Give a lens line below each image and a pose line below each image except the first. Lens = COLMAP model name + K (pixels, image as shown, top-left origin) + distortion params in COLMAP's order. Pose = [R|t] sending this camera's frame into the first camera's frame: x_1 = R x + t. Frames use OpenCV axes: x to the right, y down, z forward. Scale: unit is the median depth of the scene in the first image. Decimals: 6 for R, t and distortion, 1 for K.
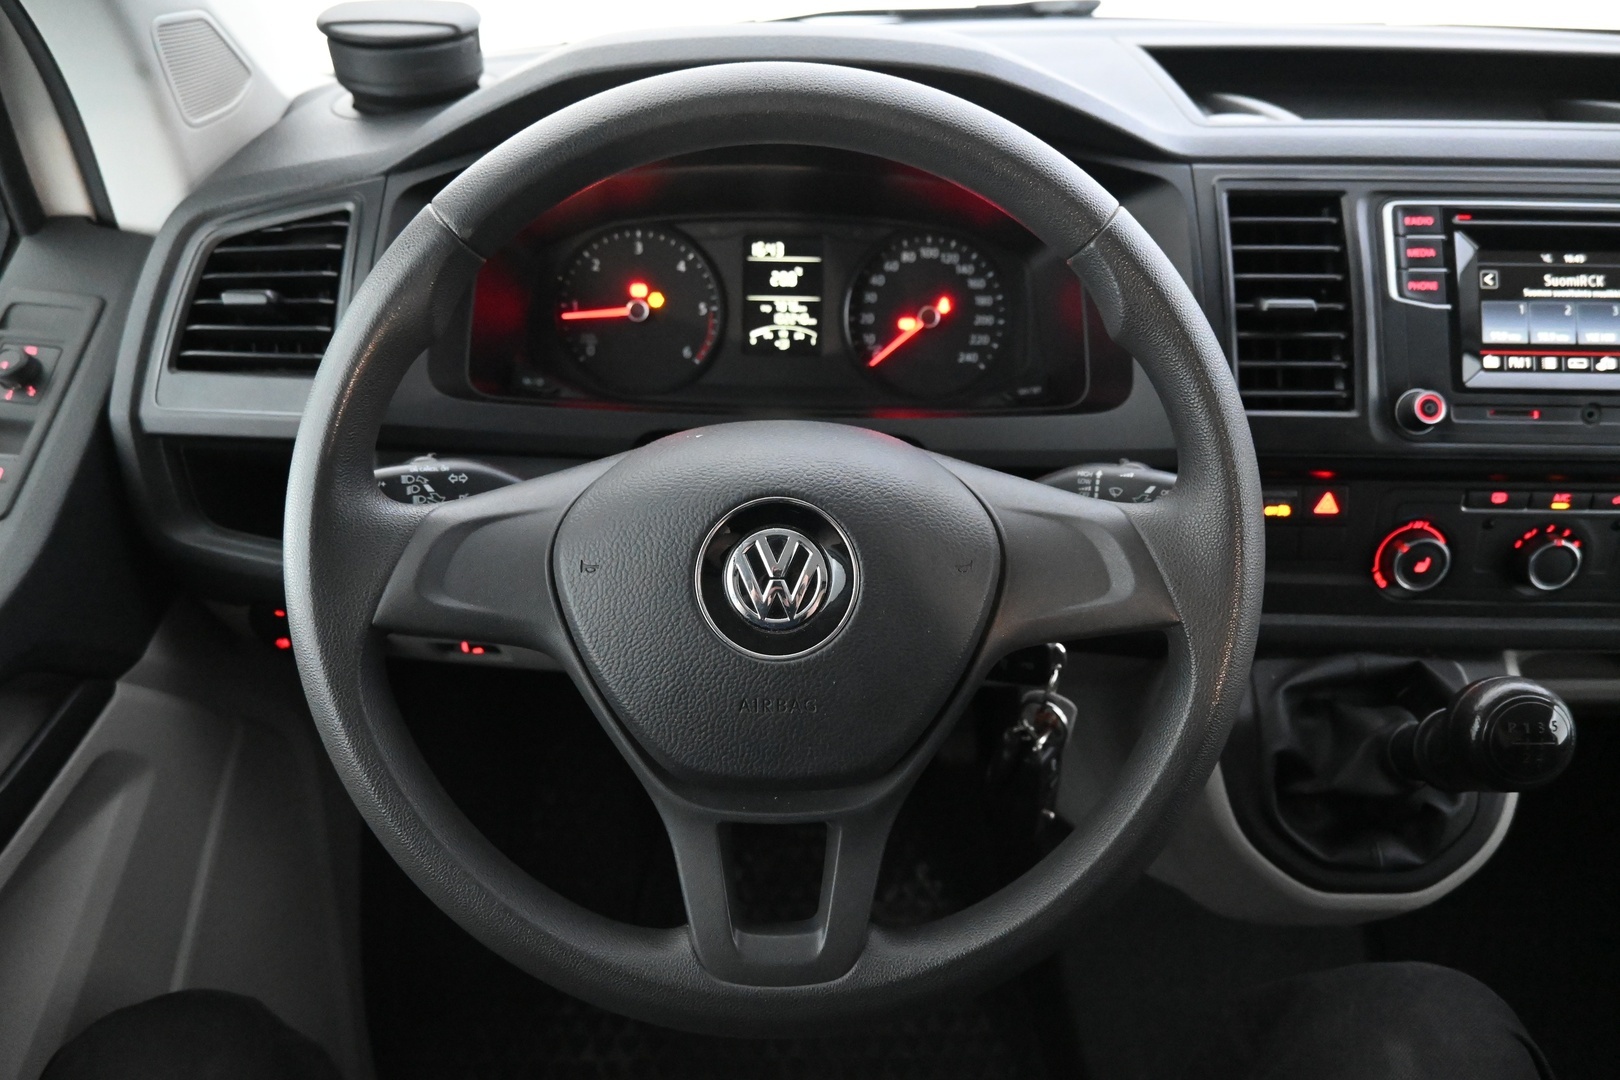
lens RADIAL K [[1106.5, 0, 810.0], [0, 1106.5, 540.0], [0, 0, 1]] dist [-0.006129, -0.001099]
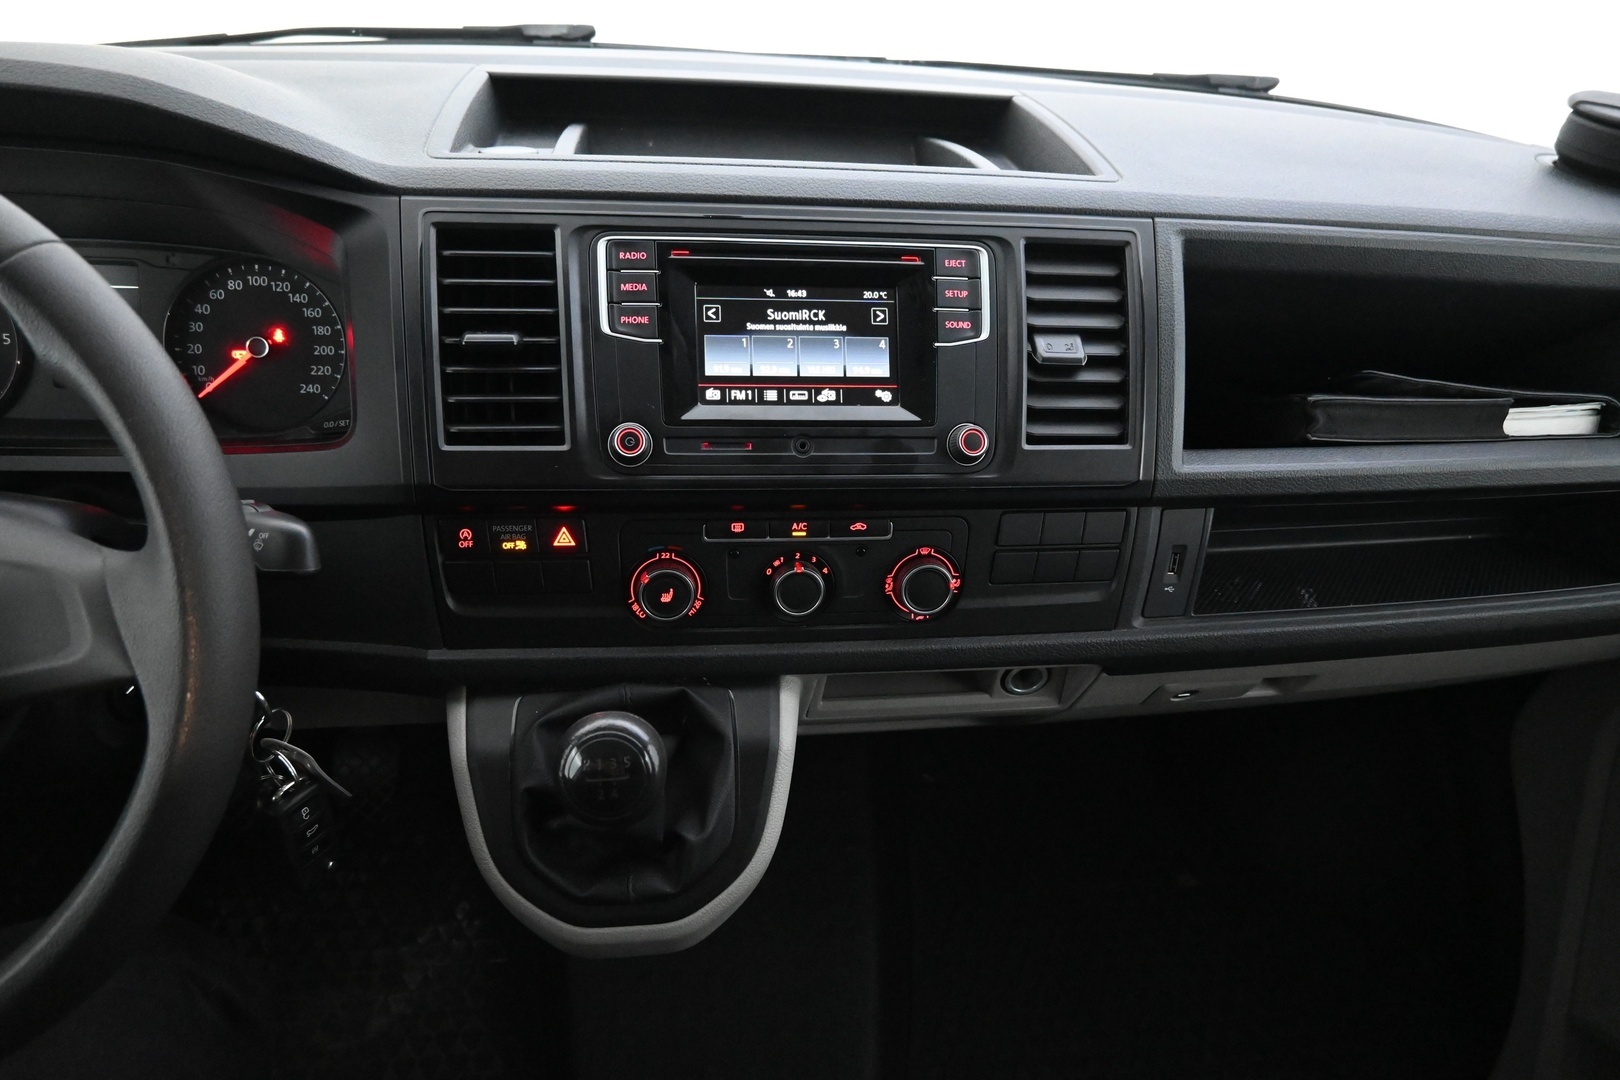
lens RADIAL K [[1106.5, 0, 810.0], [0, 1106.5, 540.0], [0, 0, 1]] dist [-0.006129, -0.001099]
pose [[0.990299, -0.023337, 0.136982, 0.560140], [0.025225, 0.999609, -0.012061, -0.012772], [-0.136647, 0.015399, 0.990500, -0.019738]]
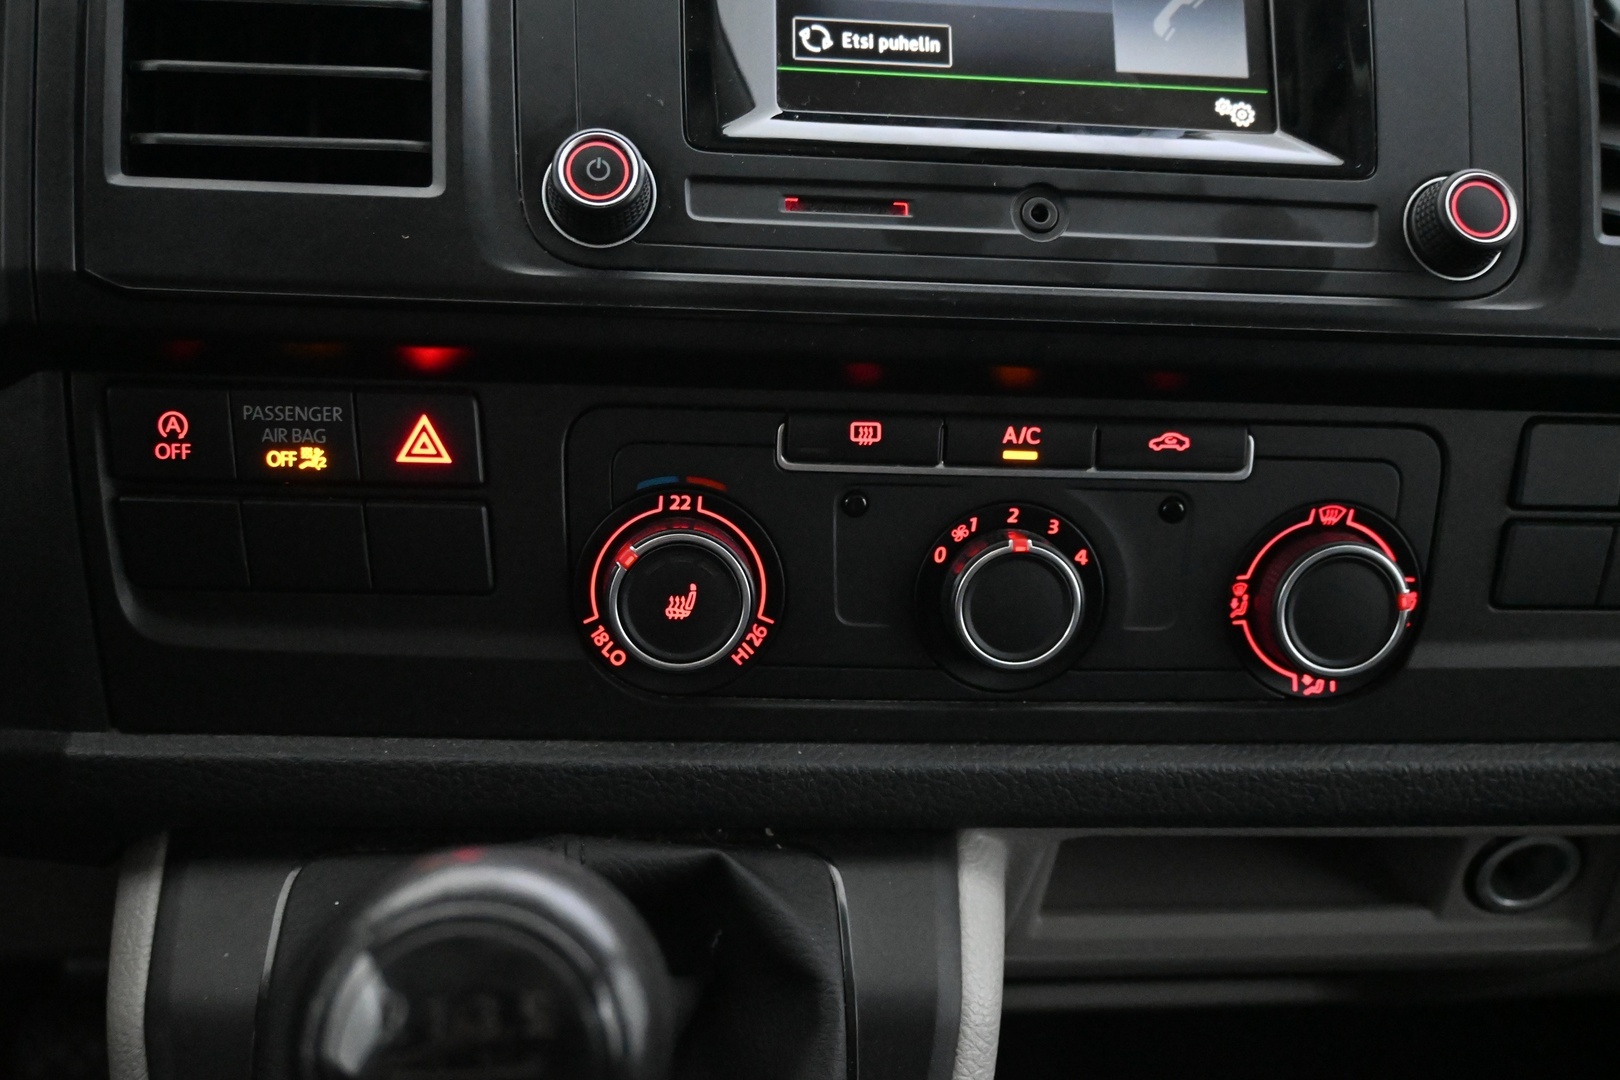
lens RADIAL K [[1602.4, 0, 810.0], [0, 1602.4, 540.0], [0, 0, 1]] dist [-0.005009, 0.018164]
pose [[0.995726, 0.007608, 0.092045, 0.560964], [0.006018, 0.989138, -0.146866, 0.086978], [-0.092163, 0.146793, 0.984864, 0.443665]]
